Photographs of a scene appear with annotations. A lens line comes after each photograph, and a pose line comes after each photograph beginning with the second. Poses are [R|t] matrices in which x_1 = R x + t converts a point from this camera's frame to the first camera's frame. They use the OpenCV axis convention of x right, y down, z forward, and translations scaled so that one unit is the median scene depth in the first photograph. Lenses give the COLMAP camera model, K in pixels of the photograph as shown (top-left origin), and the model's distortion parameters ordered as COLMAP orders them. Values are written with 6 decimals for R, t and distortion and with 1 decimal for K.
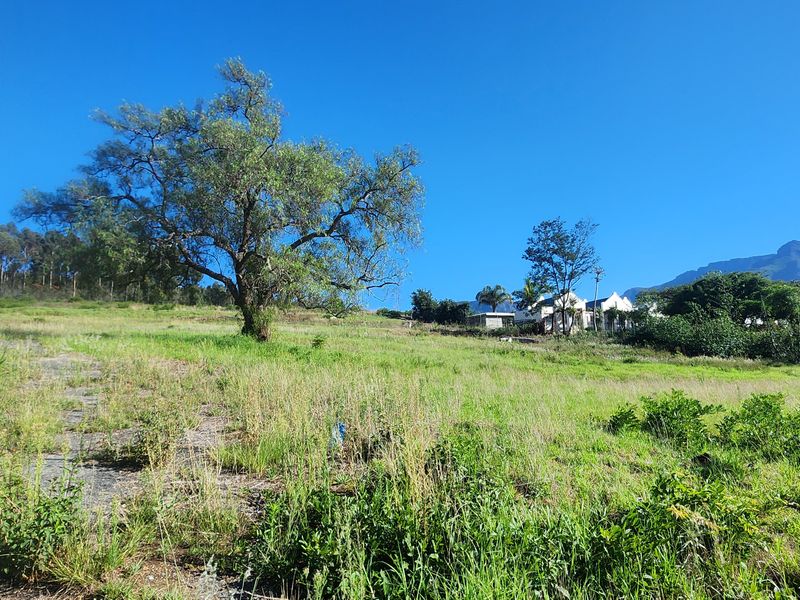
lens RADIAL K [[524.8, 0, 404.1], [0, 524.8, 301.2], [0, 0, 1]] dist [0.002740, -0.002923]
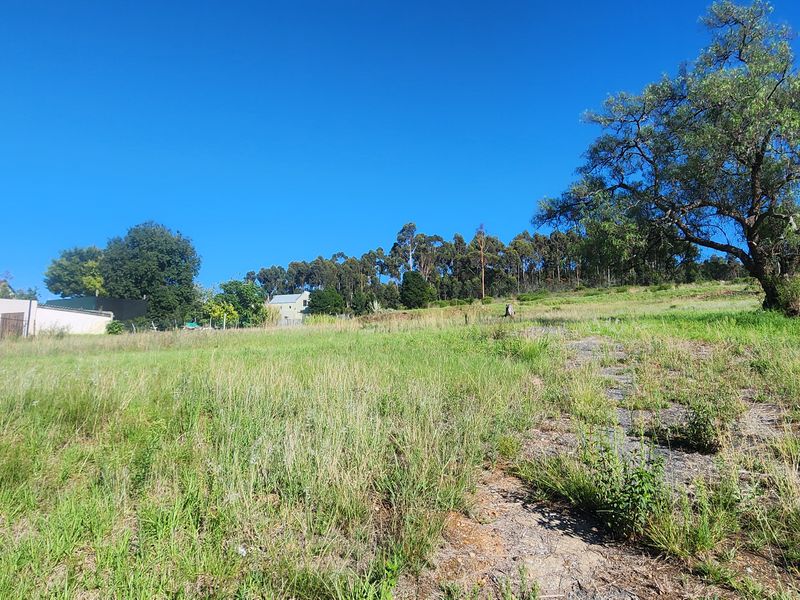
lens RADIAL K [[524.8, 0, 404.4], [0, 524.8, 299.3], [0, 0, 1]] dist [0.002740, -0.002923]
pose [[0.632865, -0.079268, -0.770194, -0.016511], [0.104103, 0.994425, -0.016804, -0.001166], [0.767232, -0.069545, 0.637588, -0.007157]]
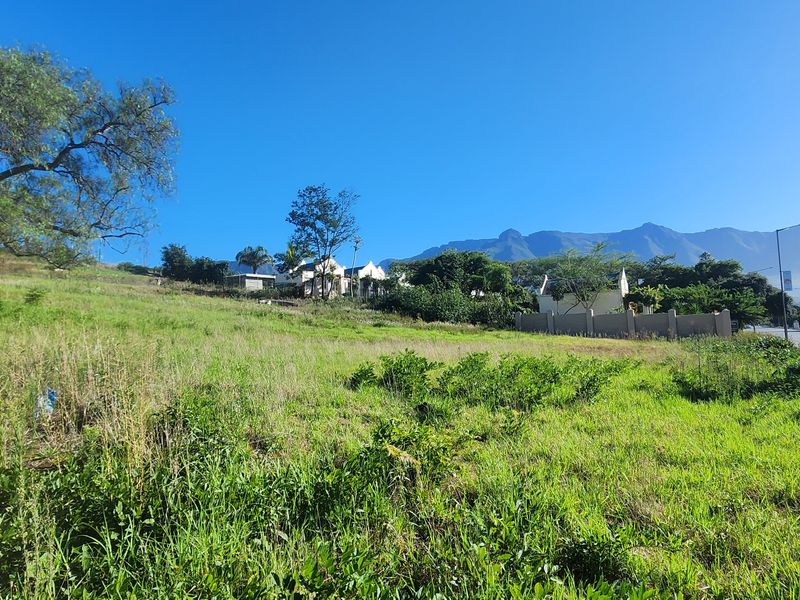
lens RADIAL K [[524.8, 0, 404.1], [0, 524.8, 299.6], [0, 0, 1]] dist [0.002740, -0.002923]
pose [[0.901154, 0.033526, 0.432200, 0.006880], [-0.062296, 0.996672, 0.052577, 0.001569], [-0.428999, -0.074305, 0.900244, -0.002082]]
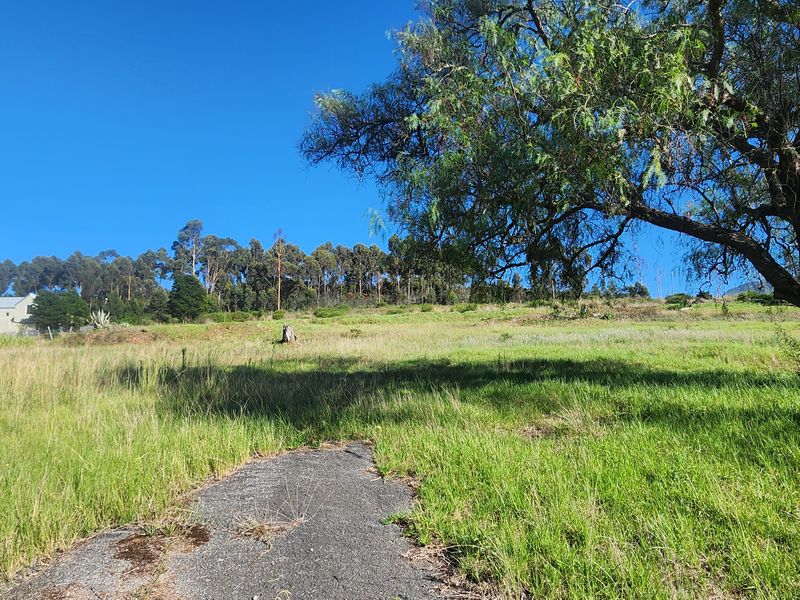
lens RADIAL K [[524.8, 0, 403.5], [0, 524.8, 301.7], [0, 0, 1]] dist [0.002740, -0.002923]
pose [[0.870563, -0.061556, -0.488191, -0.417517], [0.068217, 0.997662, -0.004147, -0.009917], [0.487305, -0.029692, 0.872727, 0.592717]]
